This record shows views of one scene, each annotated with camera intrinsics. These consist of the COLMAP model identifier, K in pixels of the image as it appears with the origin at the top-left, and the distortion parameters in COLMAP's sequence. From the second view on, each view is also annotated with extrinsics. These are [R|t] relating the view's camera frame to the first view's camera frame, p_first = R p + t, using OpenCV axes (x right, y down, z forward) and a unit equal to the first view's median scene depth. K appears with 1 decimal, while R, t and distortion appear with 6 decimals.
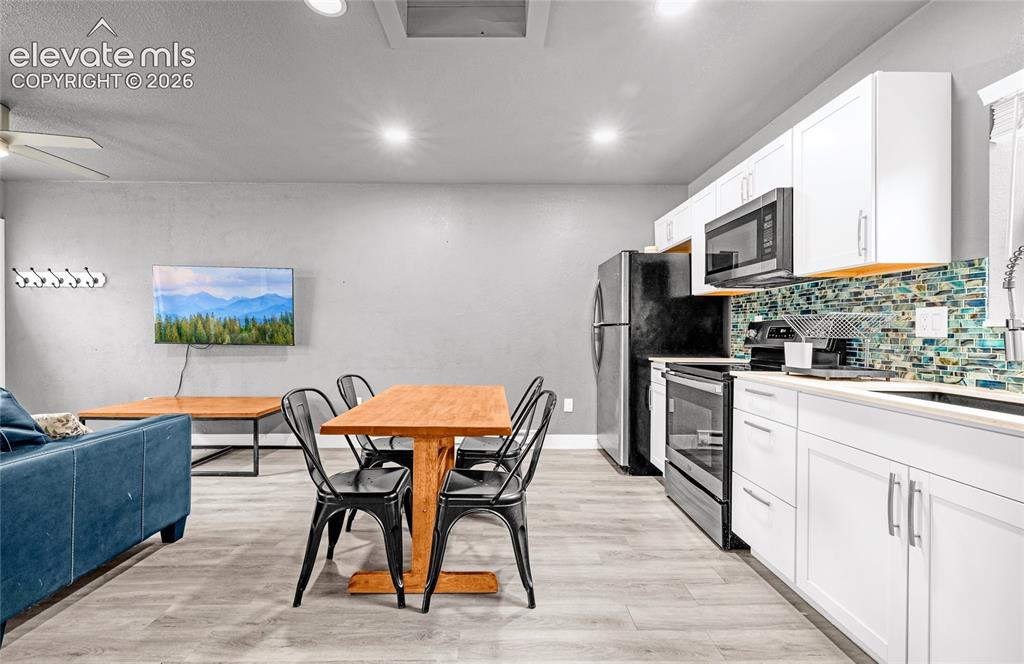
lens RADIAL K [[430.9, 0, 506.3], [0, 430.9, 327.7], [0, 0, 1]] dist [0.000062, 0.000261]
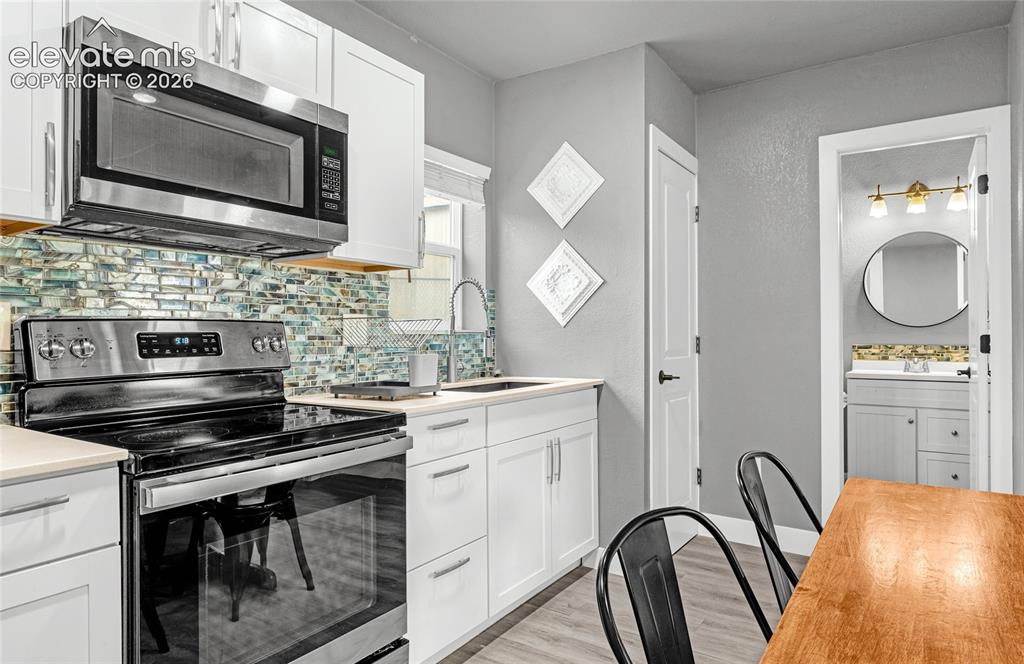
lens RADIAL K [[622.3, 0, 503.2], [0, 622.3, 330.7], [0, 0, 1]] dist [0.005186, -0.002752]
pose [[-0.811378, -0.002054, 0.584518, -0.107519], [-0.006831, 0.999959, -0.005968, -0.003121], [-0.584481, -0.008836, -0.811359, 1.826724]]
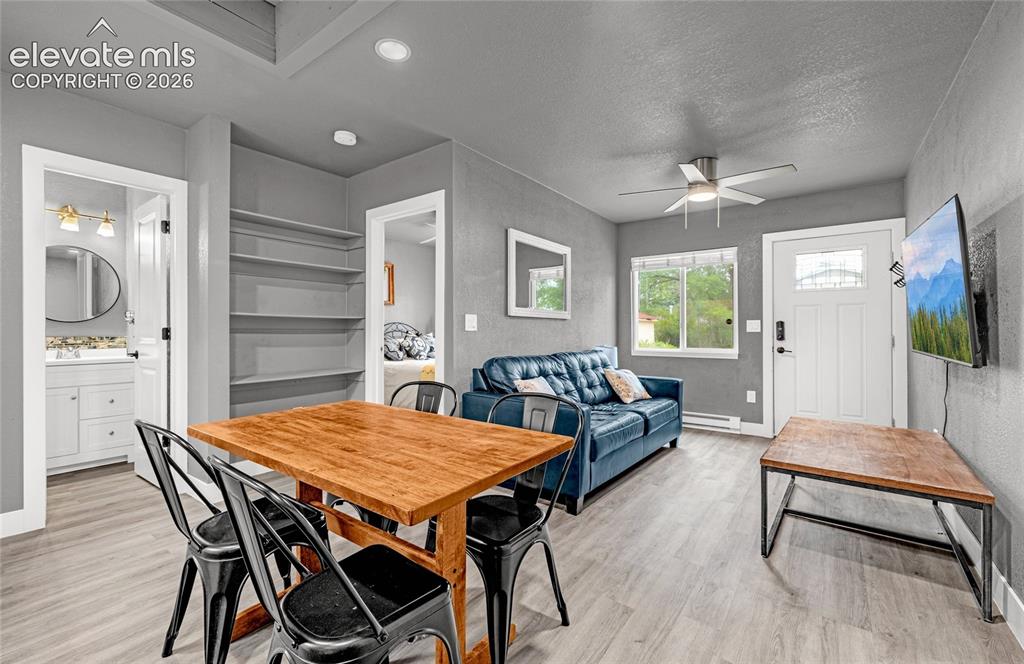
lens RADIAL K [[430.9, 0, 505.8], [0, 430.9, 329.6], [0, 0, 1]] dist [0.000062, 0.000261]
pose [[-0.617306, -0.006418, -0.786697, 0.290898], [0.000677, 0.999962, -0.008689, 0.010042], [0.786723, -0.005897, -0.617278, 1.856616]]
